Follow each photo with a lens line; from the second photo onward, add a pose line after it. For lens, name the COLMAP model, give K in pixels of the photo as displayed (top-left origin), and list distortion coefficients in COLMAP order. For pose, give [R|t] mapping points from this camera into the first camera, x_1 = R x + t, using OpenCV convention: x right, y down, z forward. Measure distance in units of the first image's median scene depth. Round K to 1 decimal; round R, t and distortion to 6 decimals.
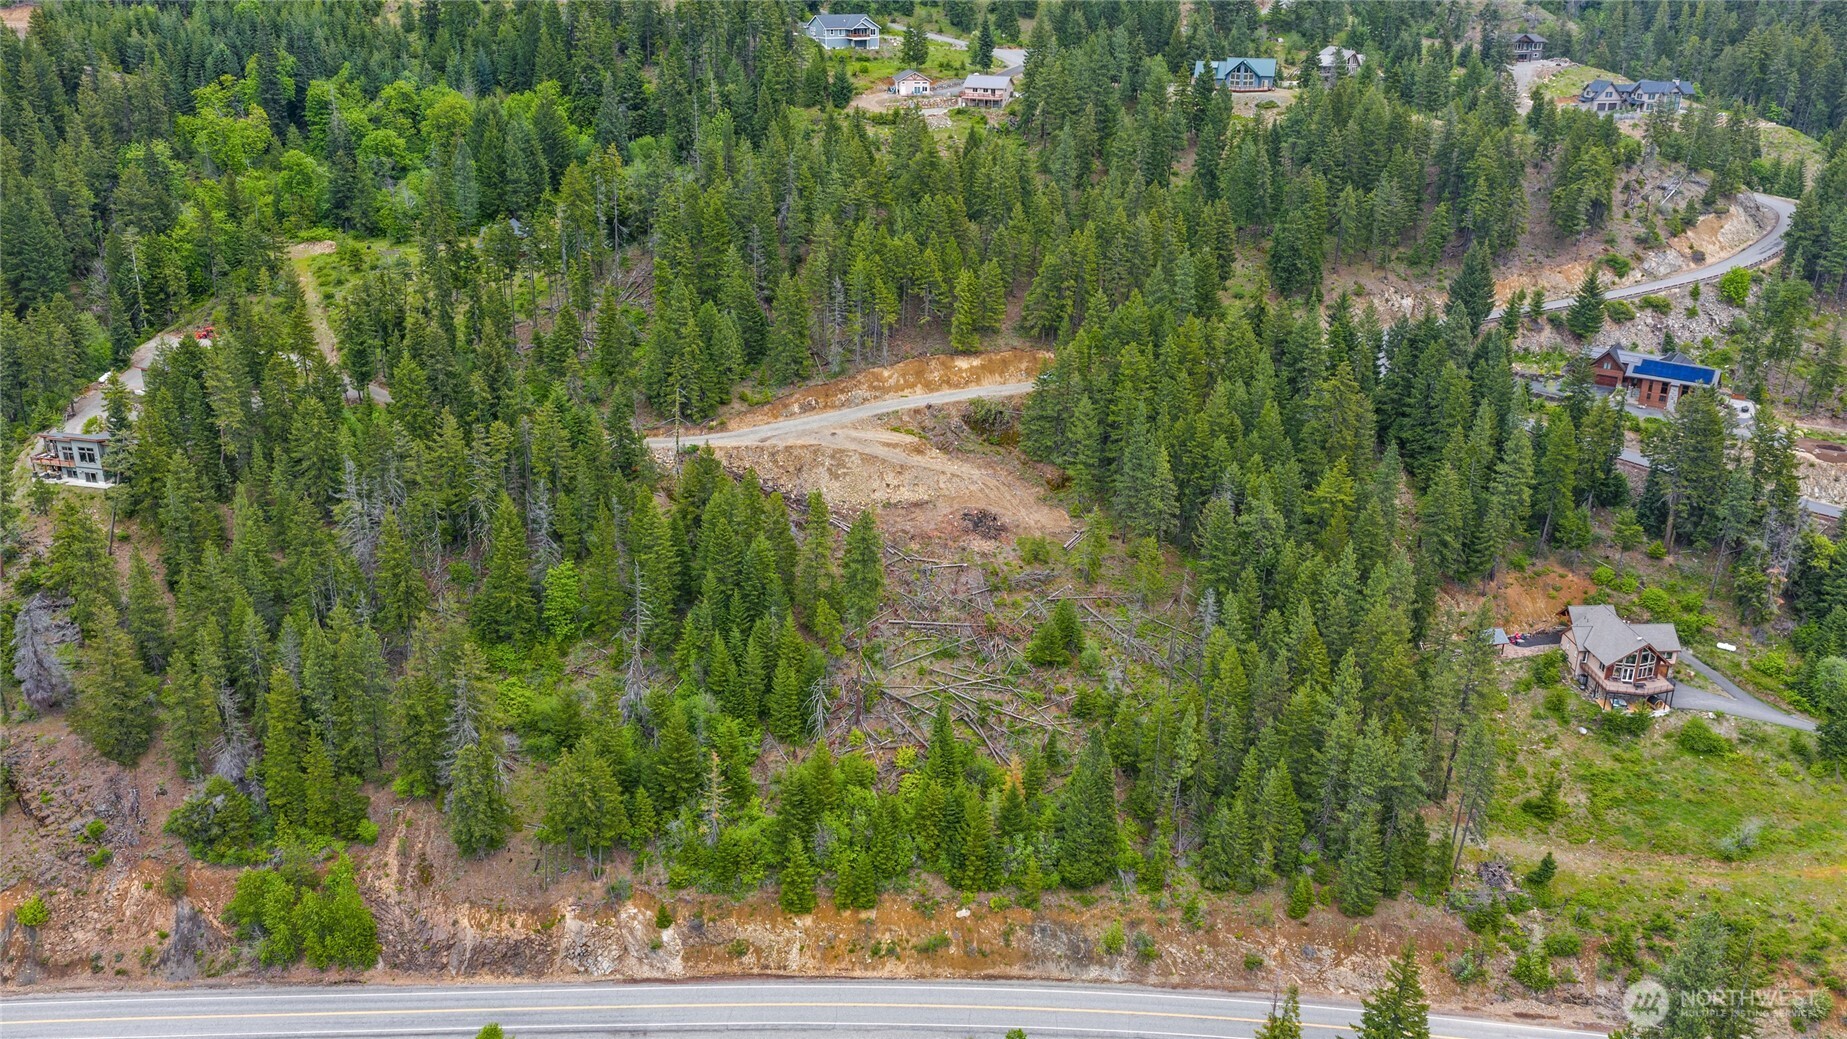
lens RADIAL K [[1501.3, 0, 928.1], [0, 1501.3, 507.6], [0, 0, 1]] dist [0.052365, -0.080971]
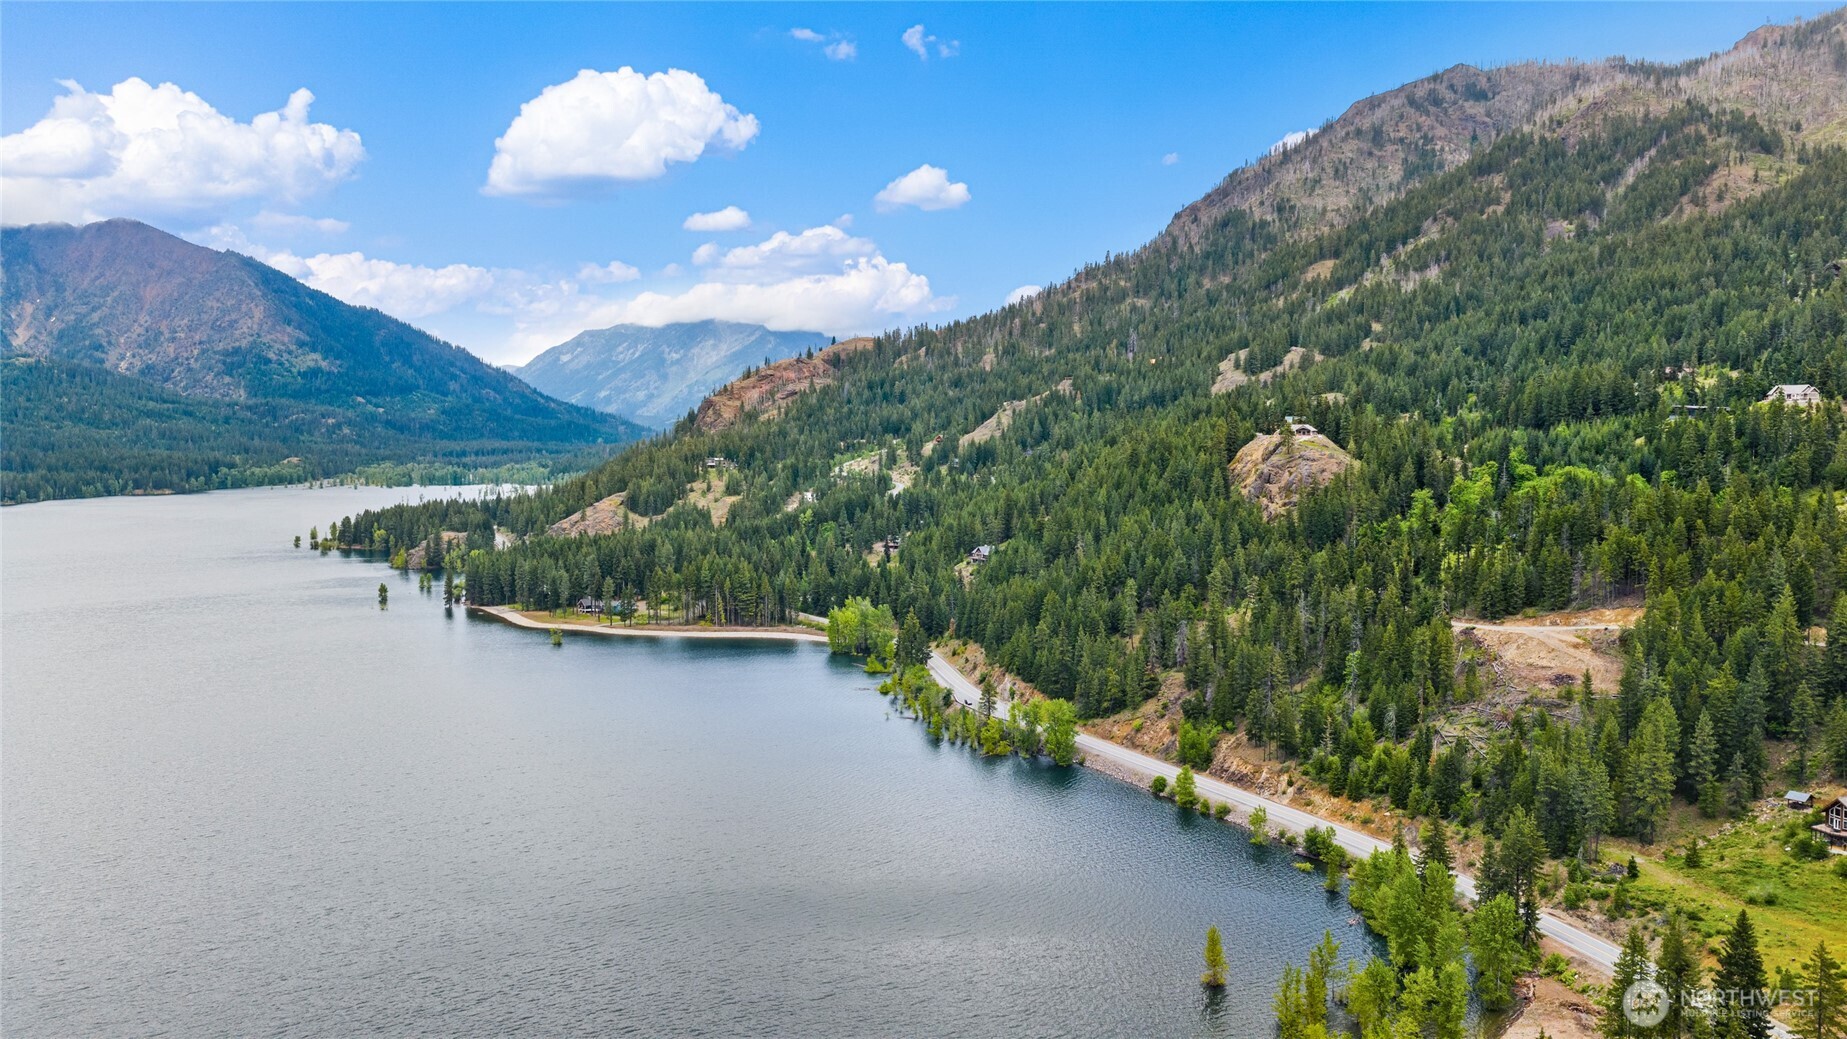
lens RADIAL K [[1501.3, 0, 932.1], [0, 1501.3, 511.2], [0, 0, 1]] dist [0.052365, -0.080971]
pose [[0.404301, 0.042078, -0.913657, 1.425323], [-0.318322, 0.942962, -0.097433, 0.245391], [0.857445, 0.330230, 0.394635, -0.407280]]
